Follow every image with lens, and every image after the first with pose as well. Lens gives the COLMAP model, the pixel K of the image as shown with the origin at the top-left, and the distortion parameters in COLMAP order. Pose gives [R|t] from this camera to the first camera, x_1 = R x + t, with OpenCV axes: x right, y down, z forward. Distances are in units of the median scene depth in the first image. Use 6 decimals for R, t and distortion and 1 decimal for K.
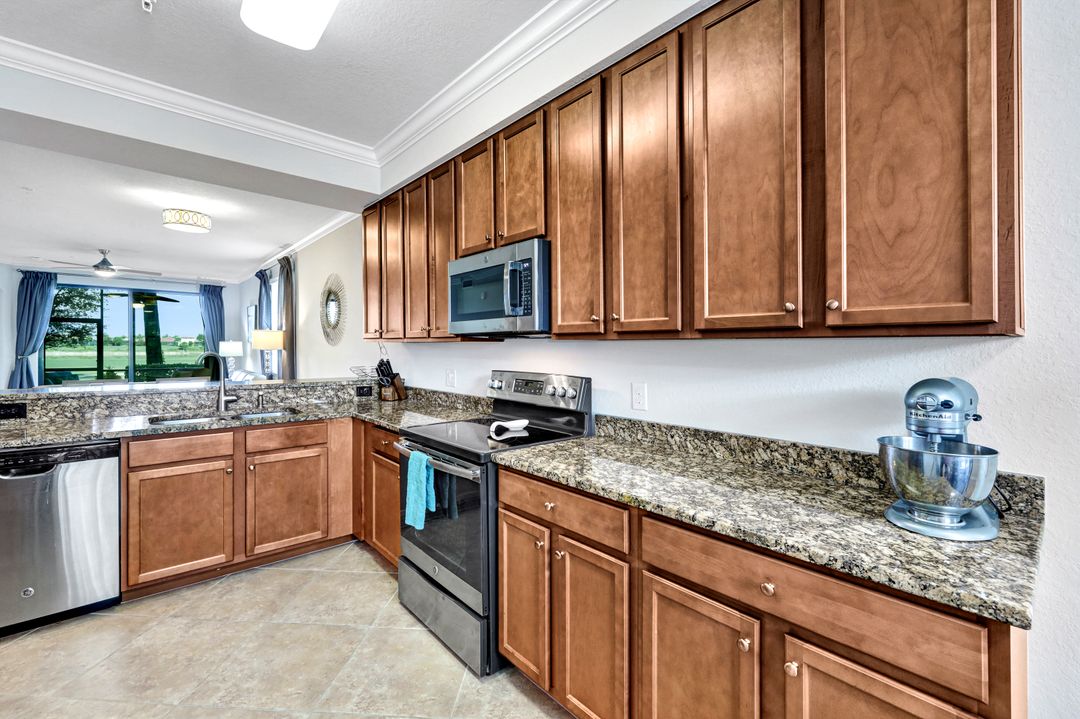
lens RADIAL K [[473.0, 0, 557.5], [0, 473.0, 352.3], [0, 0, 1]] dist [-0.005760, 0.000062]
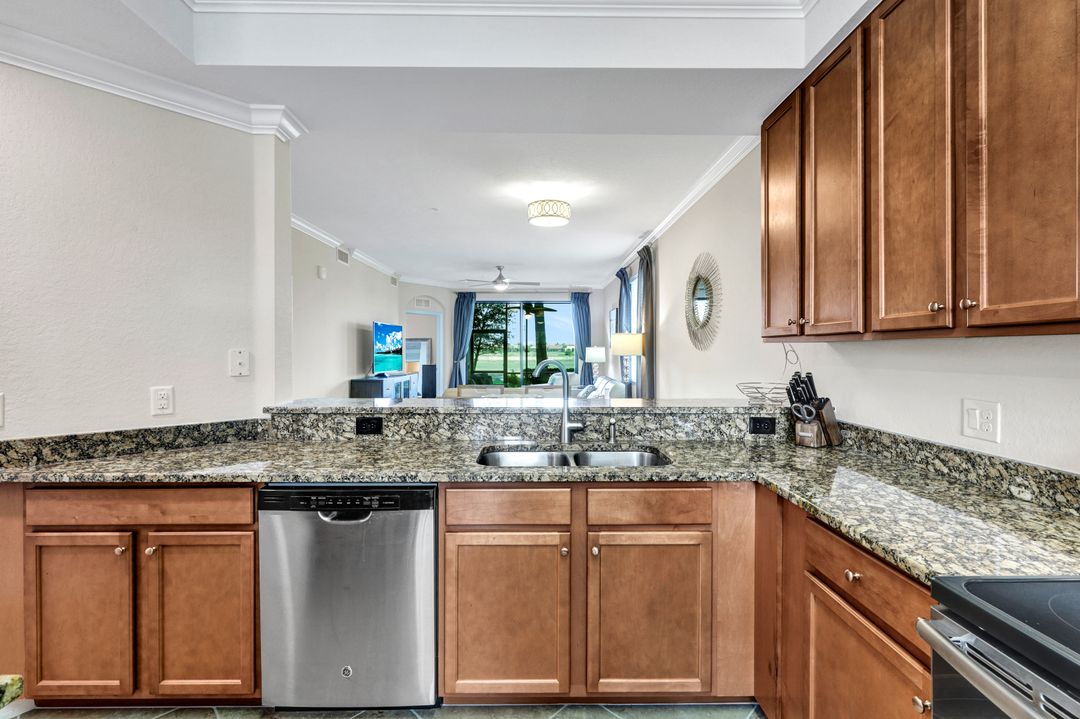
lens RADIAL K [[497.3, 0, 533.1], [0, 497.3, 369.5], [0, 0, 1]] dist [0.007619, -0.000517]
pose [[0.736771, 0.016903, -0.675931, -0.260668], [-0.000300, 0.999696, 0.024672, -0.004976], [0.676142, -0.017975, 0.736552, 0.448848]]
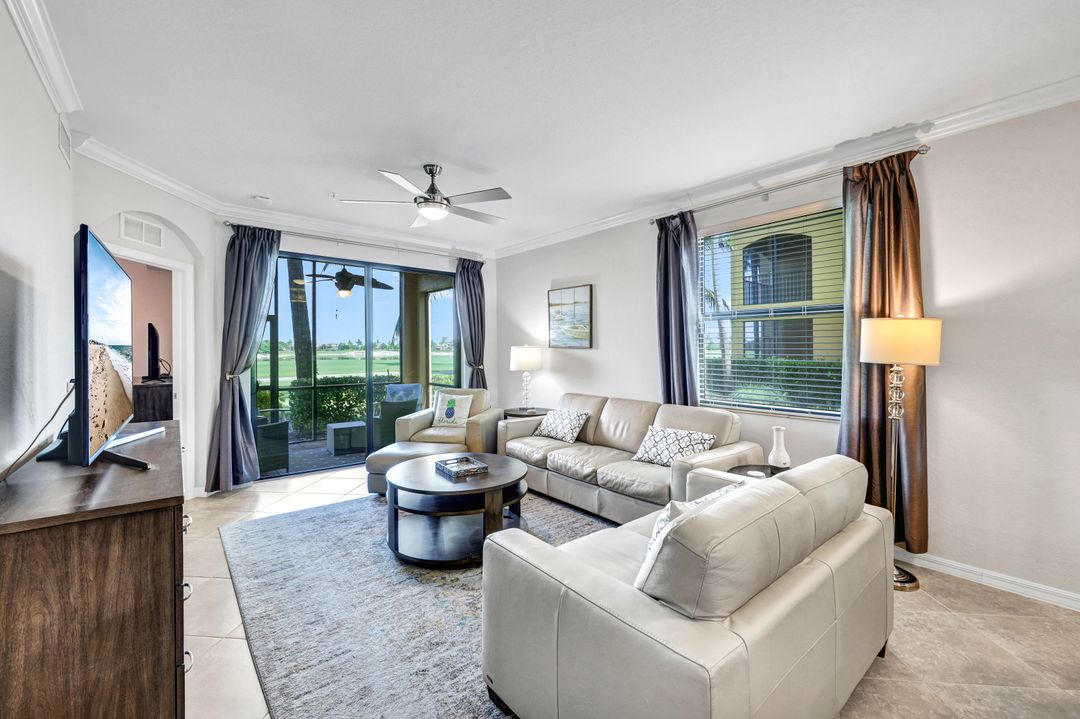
lens RADIAL K [[446.5, 0, 536.2], [0, 446.5, 350.3], [0, 0, 1]] dist [0.001971, -0.000547]
pose [[0.999217, -0.008657, -0.038603, -2.062271], [0.008293, 0.999920, -0.009587, -0.037342], [0.038682, 0.009259, 0.999209, 1.303197]]
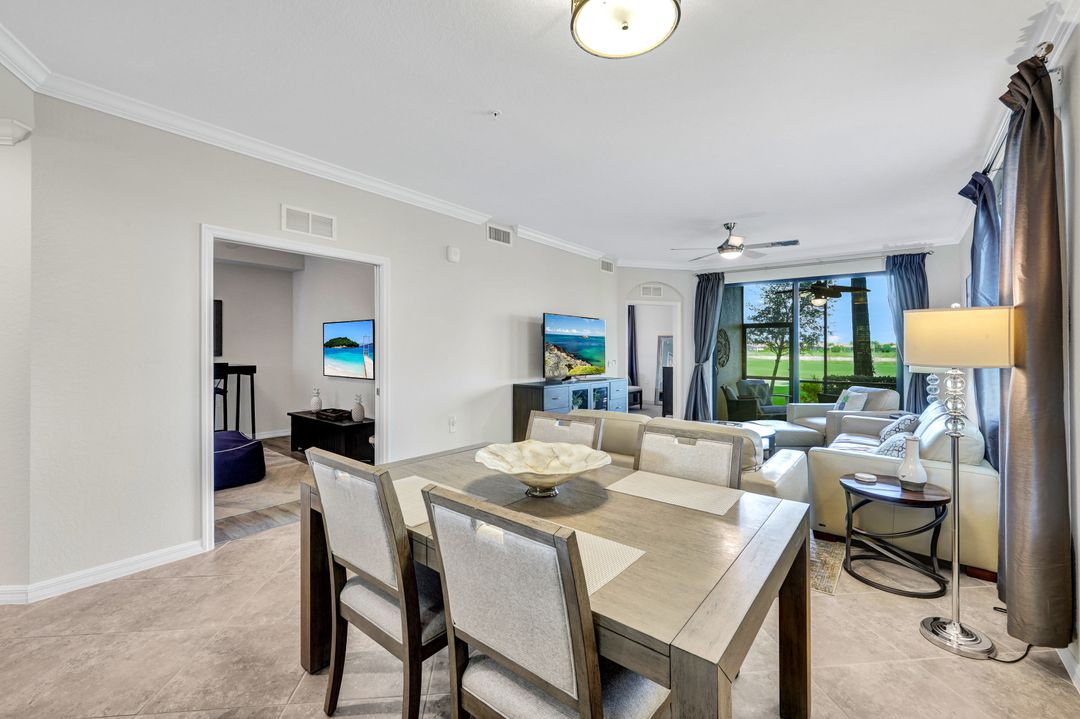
lens RADIAL K [[446.5, 0, 541.0], [0, 446.5, 349.8], [0, 0, 1]] dist [0.001971, -0.000547]
pose [[0.156528, -0.005445, -0.987658, -0.776828], [-0.013169, 0.999884, -0.007600, -0.022805], [0.987586, 0.014196, 0.156438, 1.475778]]
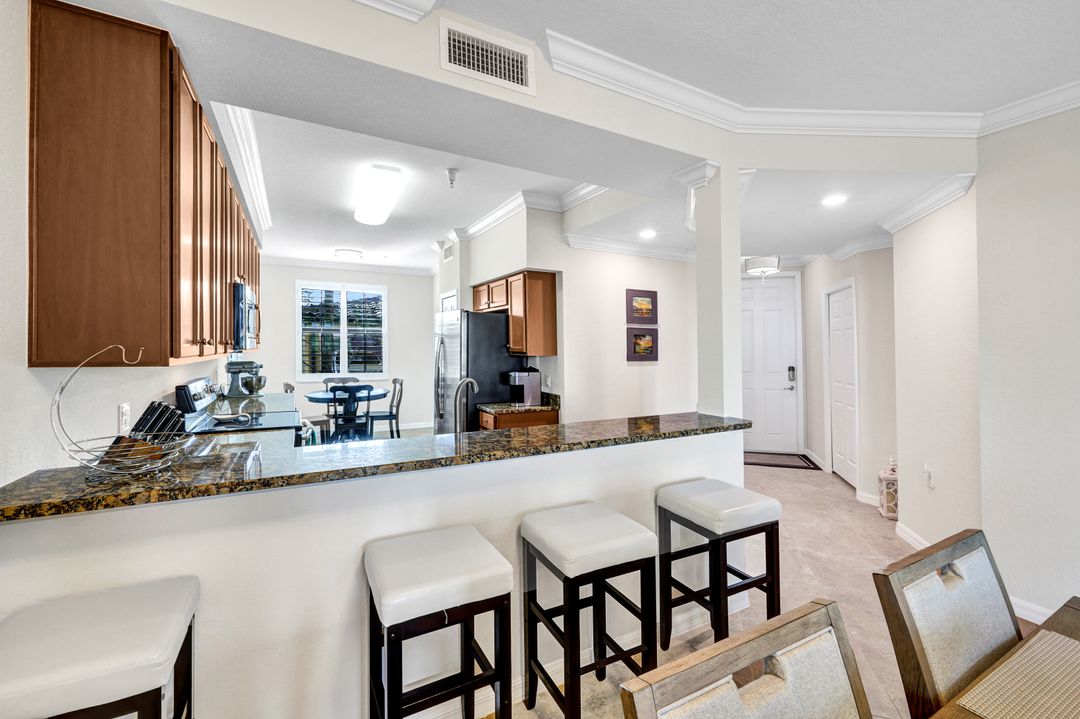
lens RADIAL K [[446.5, 0, 547.4], [0, 446.5, 344.6], [0, 0, 1]] dist [0.001971, -0.000547]
pose [[-0.976804, -0.015206, 0.213597, -1.051137], [-0.013907, 0.999875, 0.007583, -0.063655], [-0.213685, 0.004436, -0.976893, 1.729875]]
